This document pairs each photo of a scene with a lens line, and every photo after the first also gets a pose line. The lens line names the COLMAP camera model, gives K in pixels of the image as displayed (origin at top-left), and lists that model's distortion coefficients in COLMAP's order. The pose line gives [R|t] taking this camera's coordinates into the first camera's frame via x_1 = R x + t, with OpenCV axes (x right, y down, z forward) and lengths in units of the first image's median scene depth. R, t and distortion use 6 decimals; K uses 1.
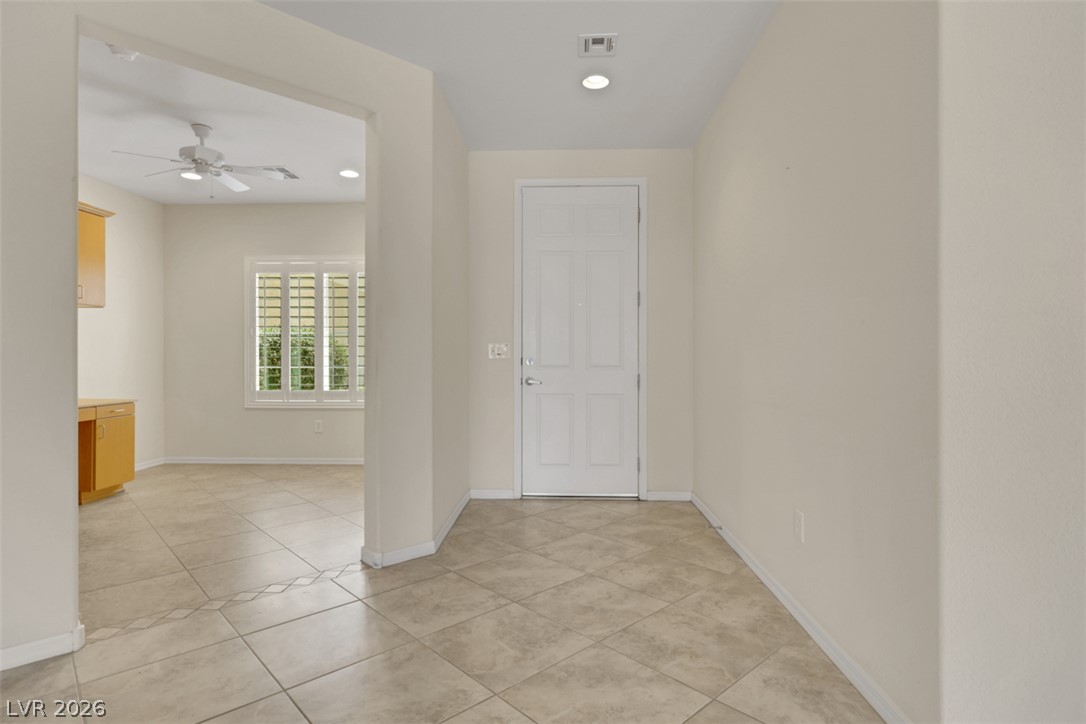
lens RADIAL K [[576.9, 0, 545.4], [0, 576.9, 359.1], [0, 0, 1]] dist [0.001518, -0.000493]
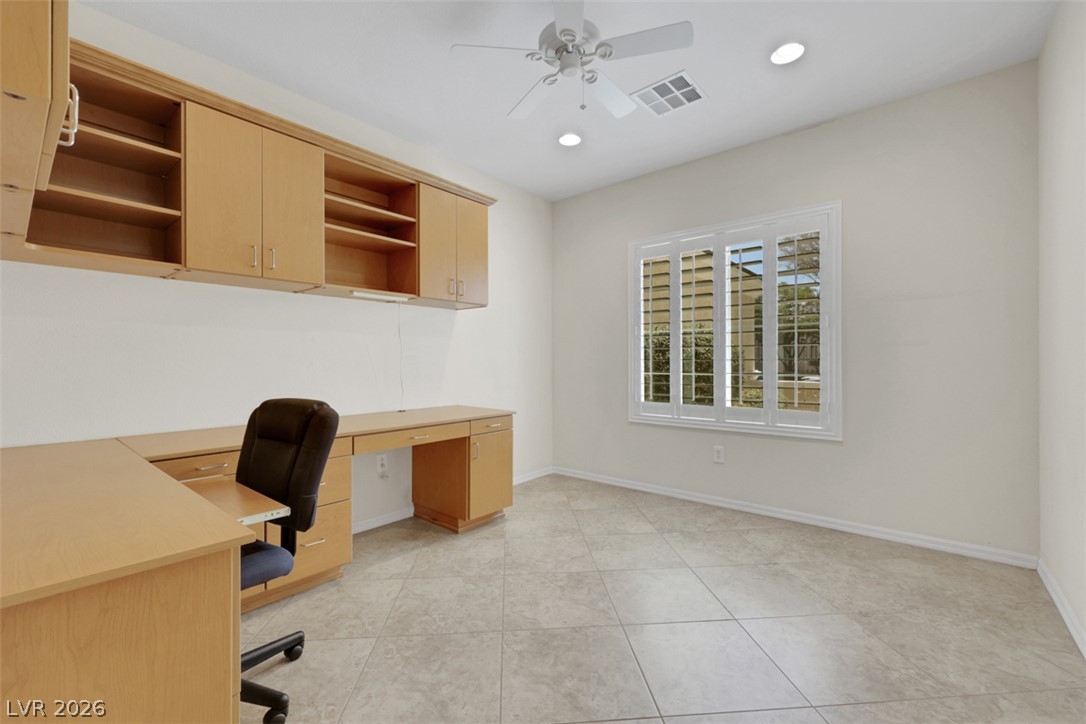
lens RADIAL K [[456.1, 0, 545.5], [0, 456.1, 363.5], [0, 0, 1]] dist [0.000556, 0.000118]
pose [[0.792223, -0.000619, -0.610231, -0.213856], [0.002041, 0.999997, 0.001635, -0.001570], [0.610228, -0.002541, 0.792222, 0.404917]]
